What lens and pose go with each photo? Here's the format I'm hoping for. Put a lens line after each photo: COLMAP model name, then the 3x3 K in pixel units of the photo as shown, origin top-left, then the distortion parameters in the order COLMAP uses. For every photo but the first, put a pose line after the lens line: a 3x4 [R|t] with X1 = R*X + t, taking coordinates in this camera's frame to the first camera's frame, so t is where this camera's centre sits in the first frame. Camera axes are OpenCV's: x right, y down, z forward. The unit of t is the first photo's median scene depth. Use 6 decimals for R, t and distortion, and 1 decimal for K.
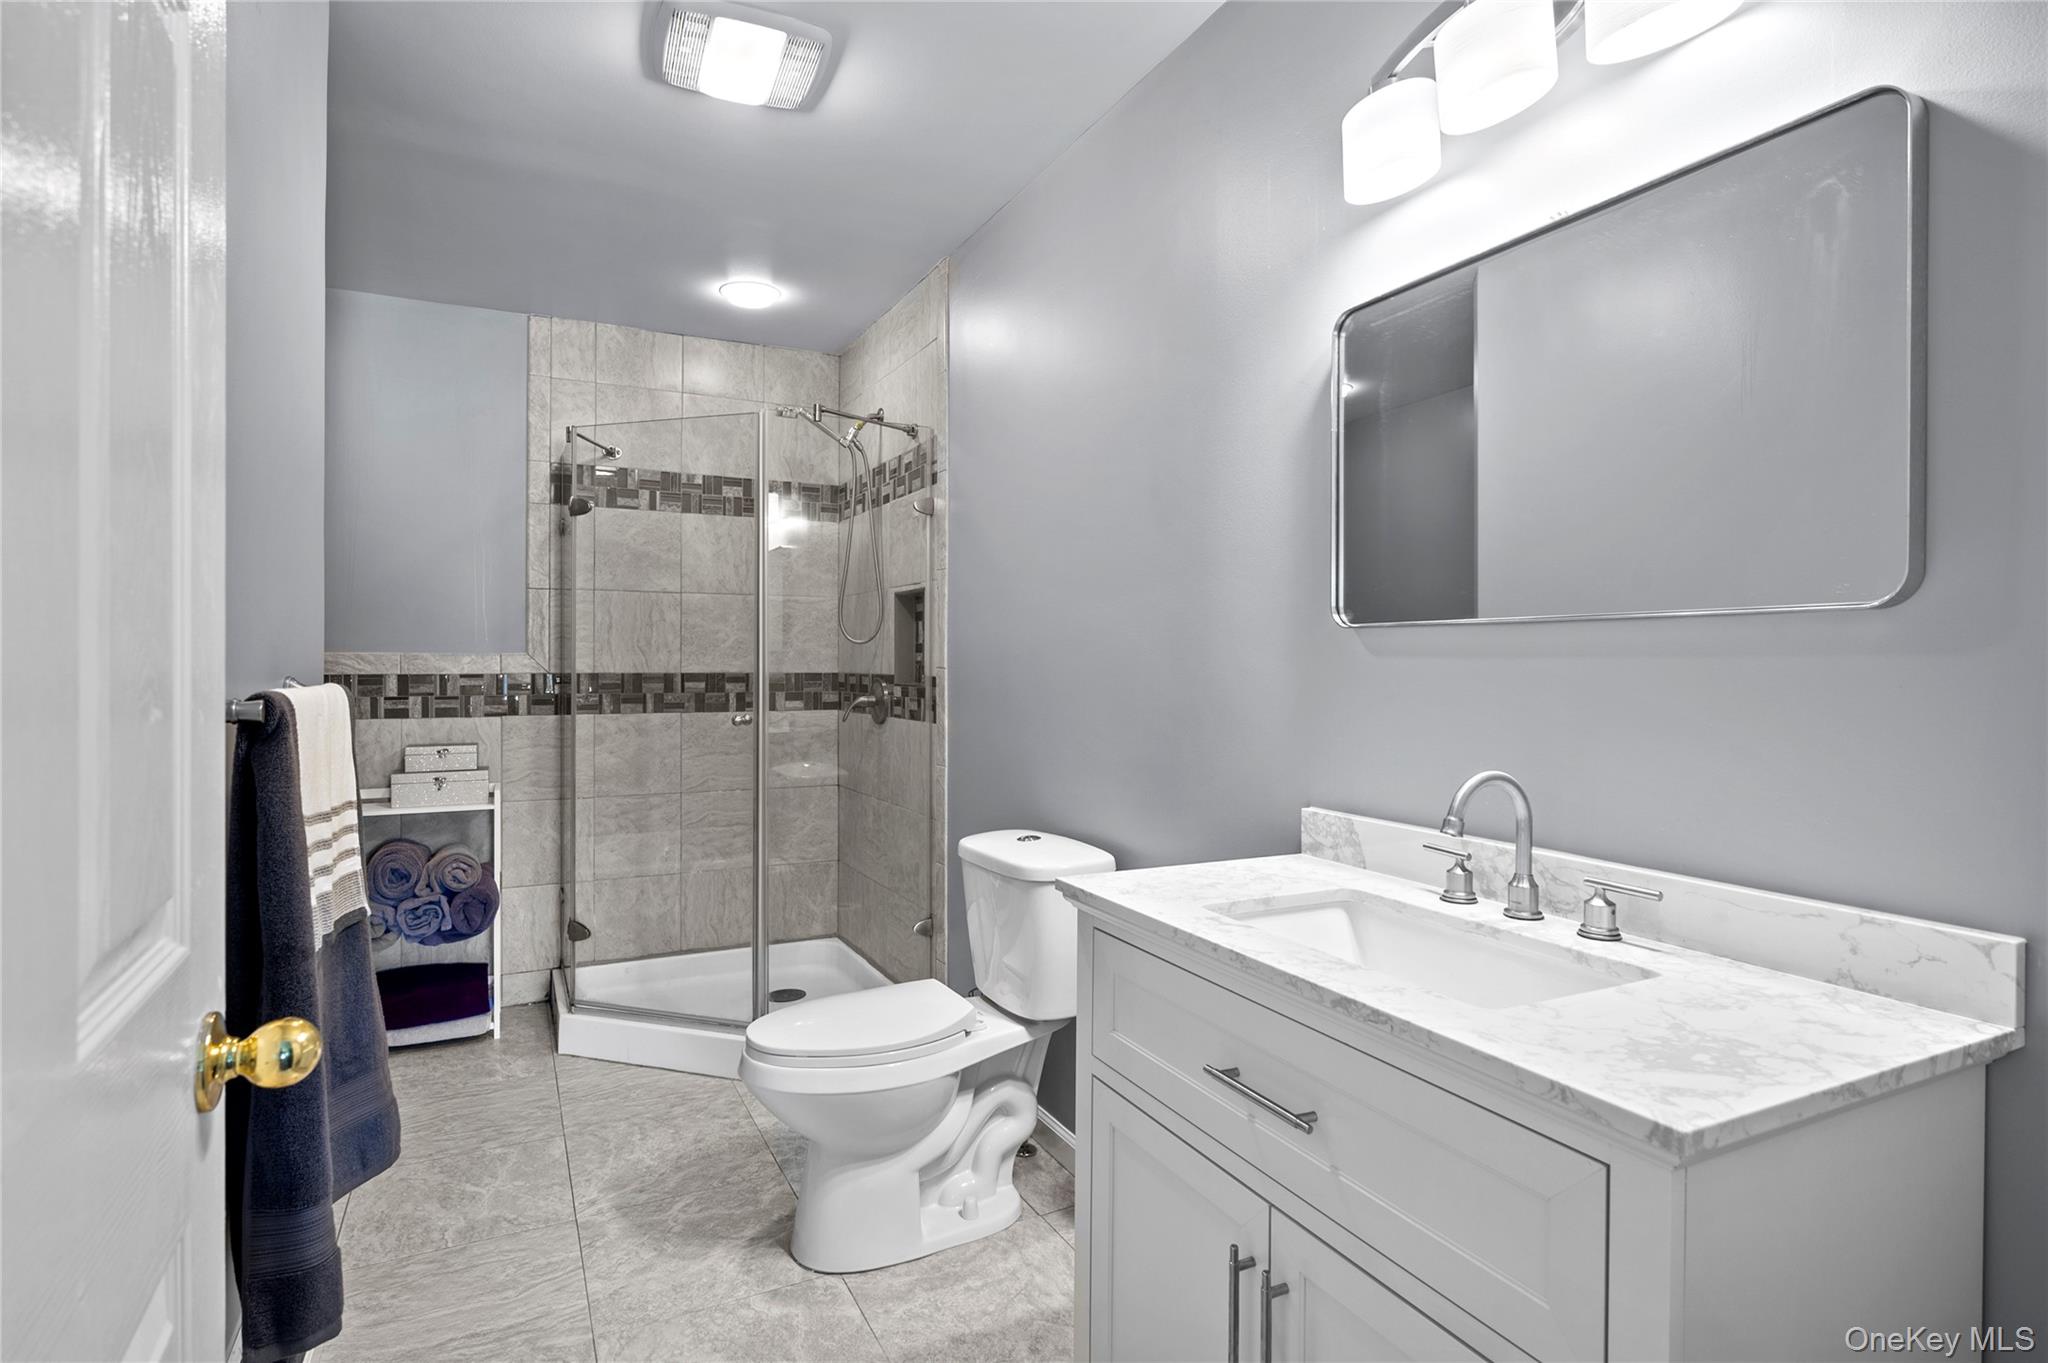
lens RADIAL K [[991.2, 0, 1026.9], [0, 991.2, 669.7], [0, 0, 1]] dist [0.003474, -0.000193]
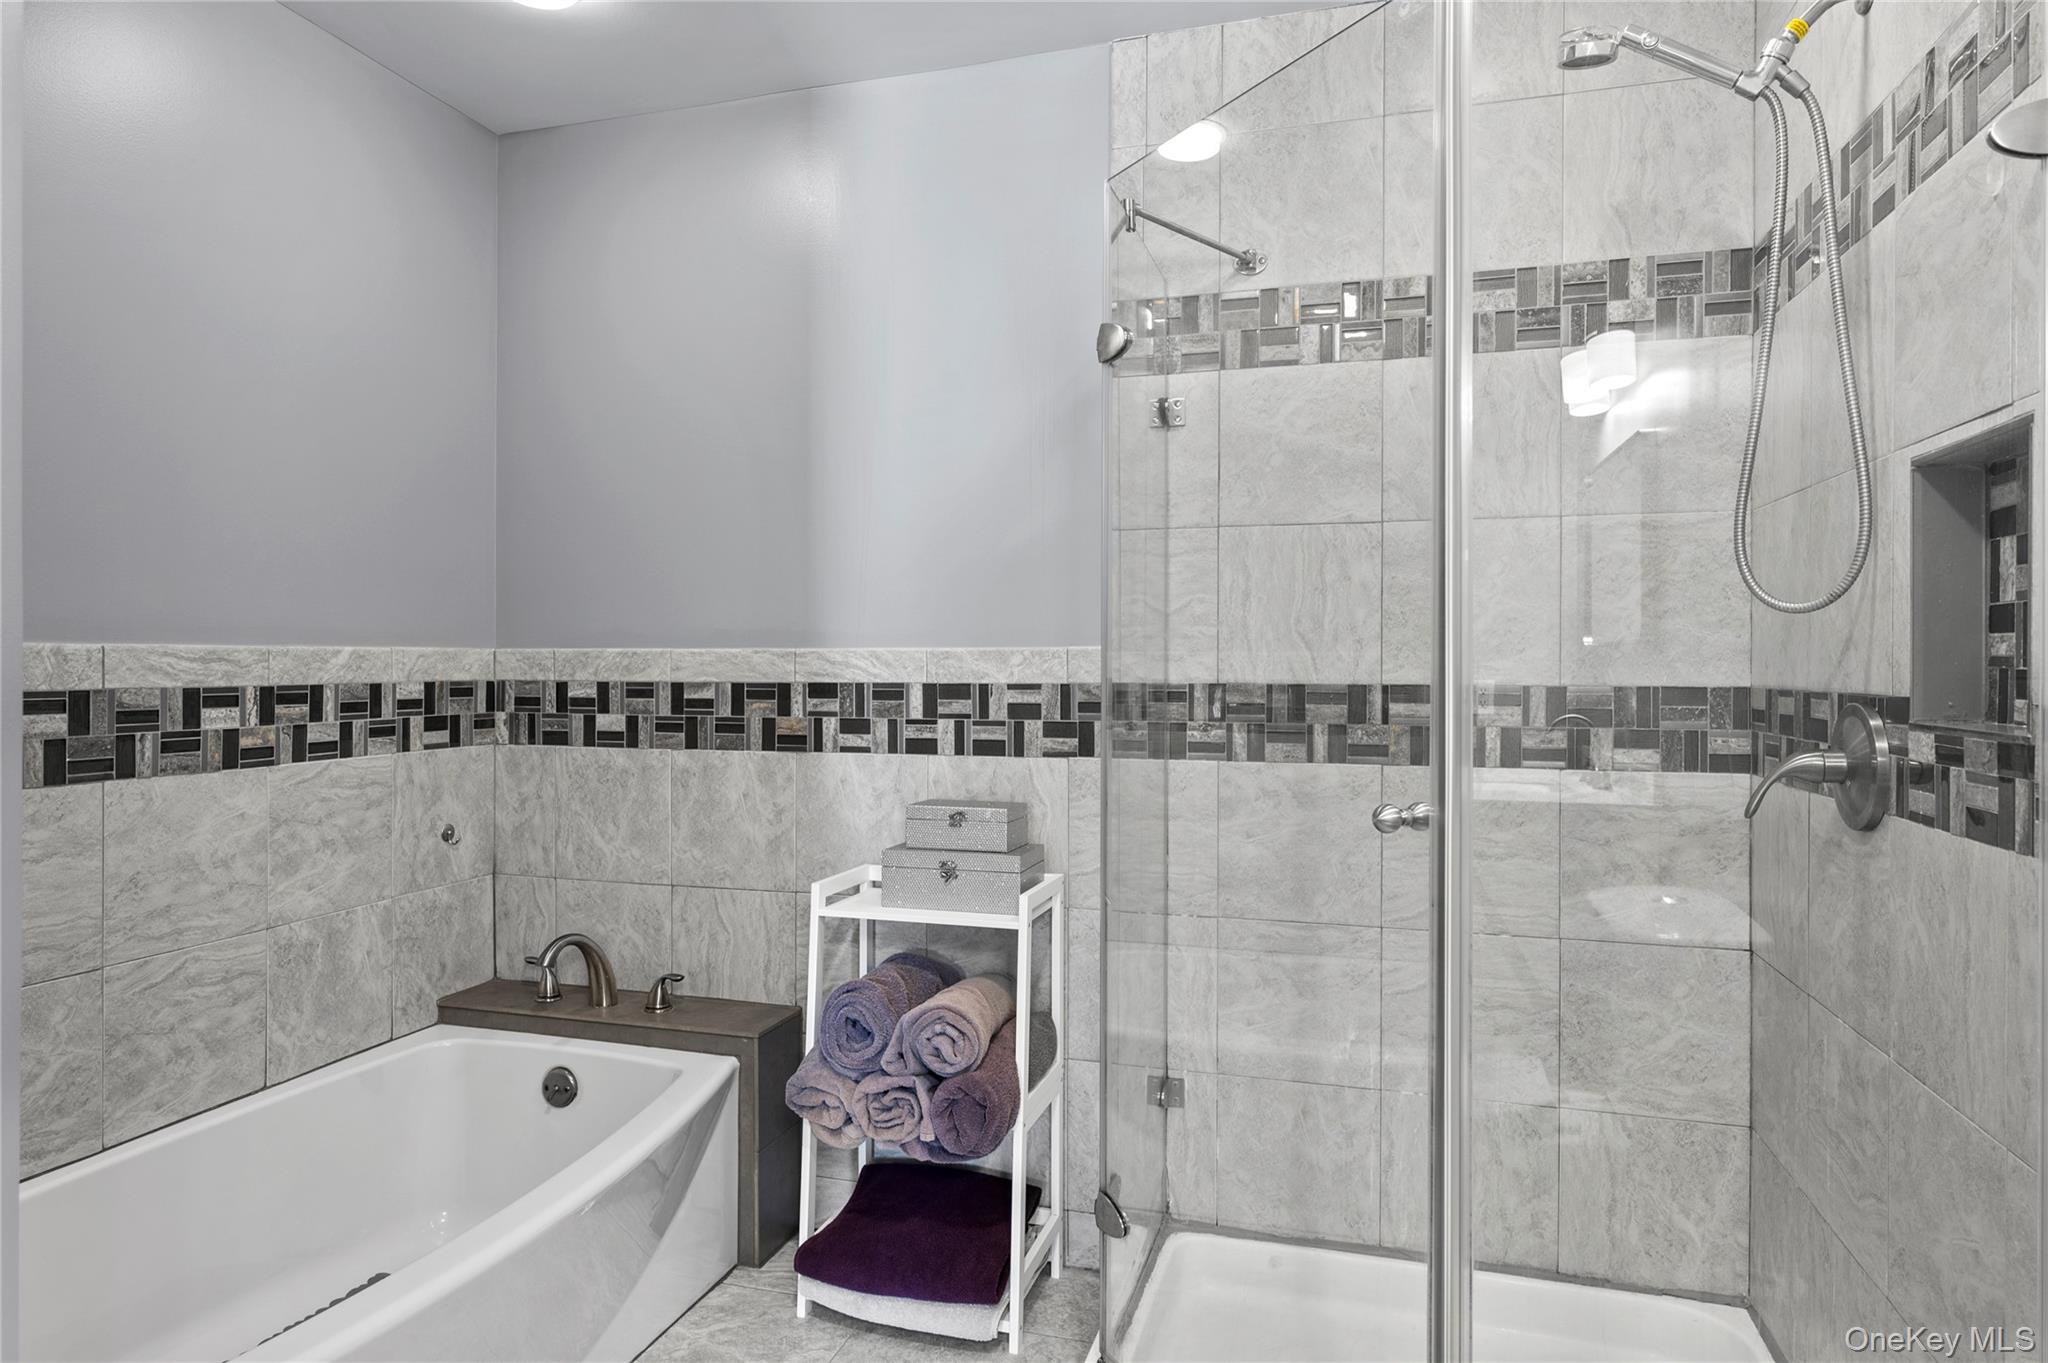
lens RADIAL K [[1204.4, 0, 1028.5], [0, 1204.4, 668.5], [0, 0, 1]] dist [-0.001568, -0.001389]
pose [[0.718515, 0.000916, -0.695511, -0.060026], [-0.005150, 0.999979, -0.004003, -0.001361], [0.695492, 0.006458, 0.718504, 0.461359]]
